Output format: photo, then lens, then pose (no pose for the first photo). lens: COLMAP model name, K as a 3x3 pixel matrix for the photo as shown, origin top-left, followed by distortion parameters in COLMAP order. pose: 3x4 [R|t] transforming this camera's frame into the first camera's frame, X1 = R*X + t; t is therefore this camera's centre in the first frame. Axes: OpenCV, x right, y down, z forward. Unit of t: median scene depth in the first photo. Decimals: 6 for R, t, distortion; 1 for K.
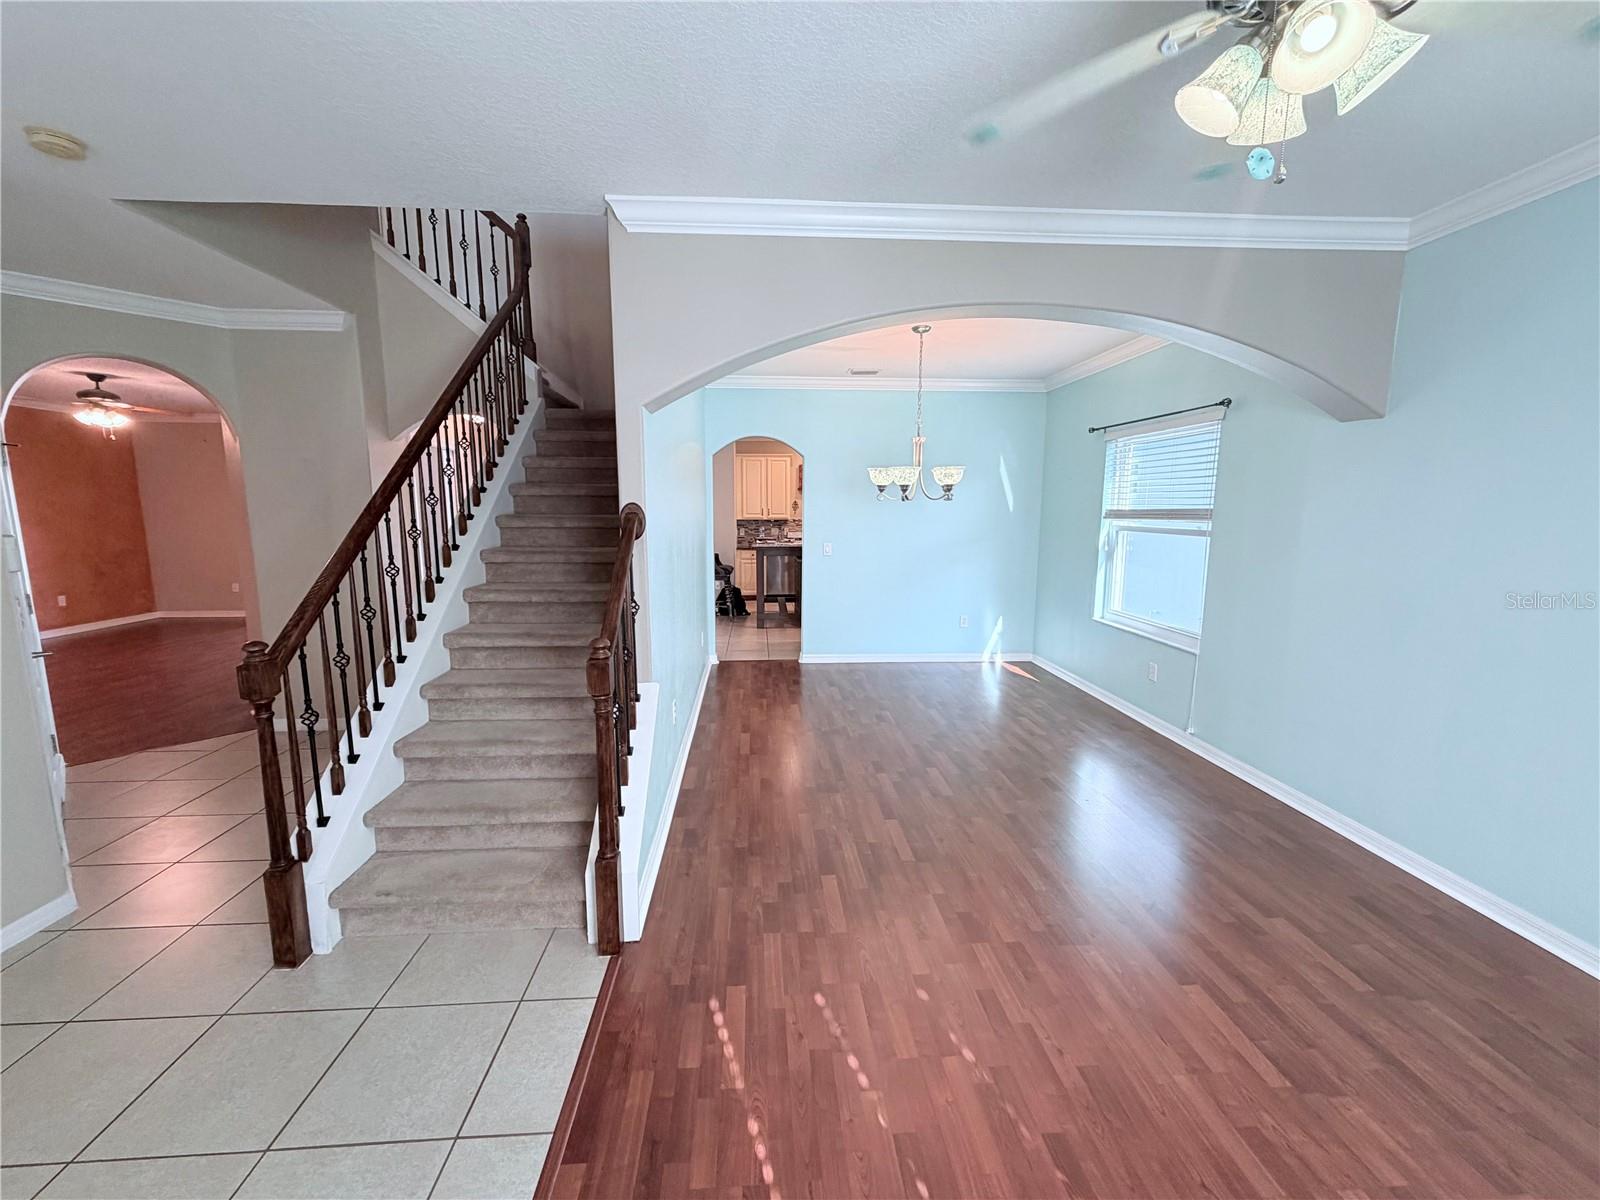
lens RADIAL K [[644.9, 0, 793.3], [0, 644.9, 595.8], [0, 0, 1]] dist [-0.001230, -0.000087]
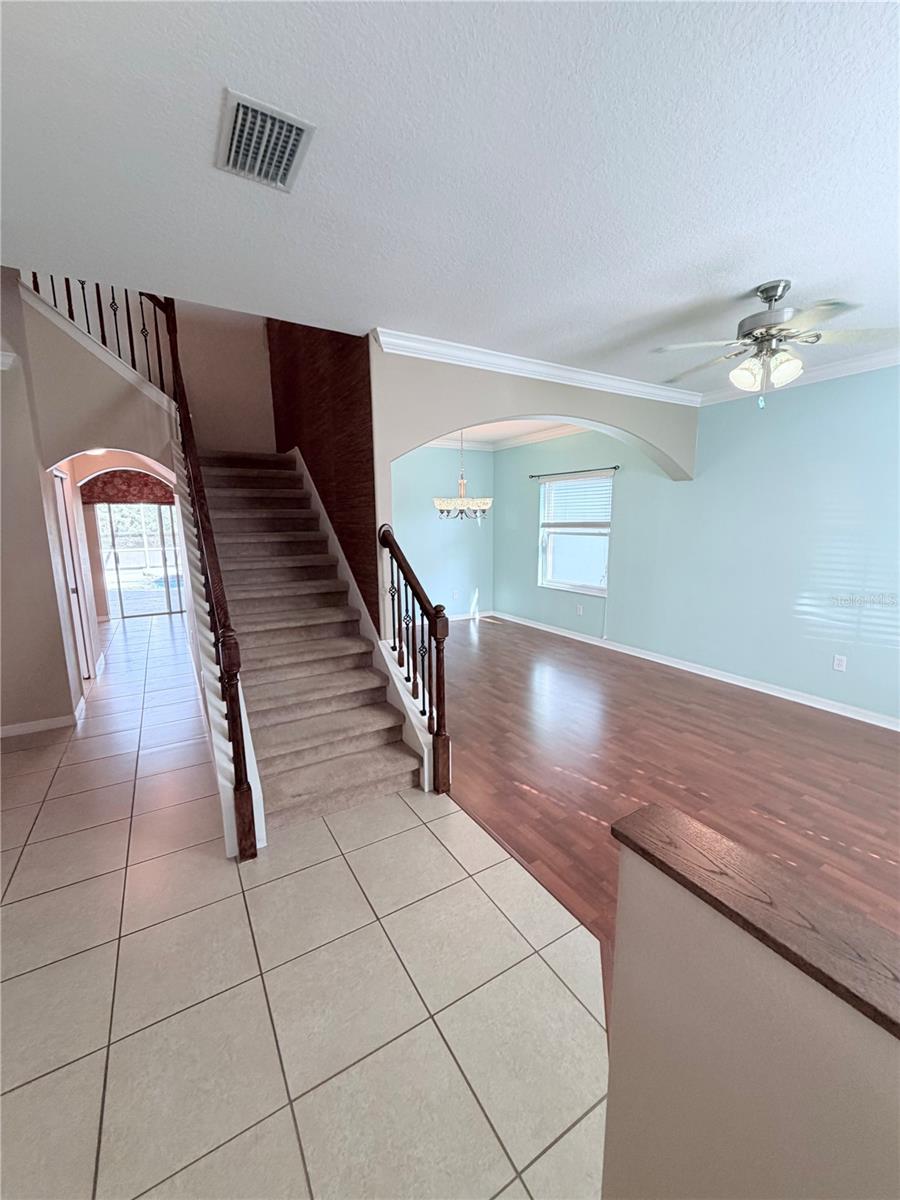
lens RADIAL K [[483.7, 0, 453.7], [0, 483.7, 594.4], [0, 0, 1]] dist [-0.001230, -0.000087]
pose [[0.885921, -0.081925, 0.456544, -0.565498], [0.074669, 0.996630, 0.033947, -0.001903], [-0.457787, 0.004015, 0.889053, -0.099557]]
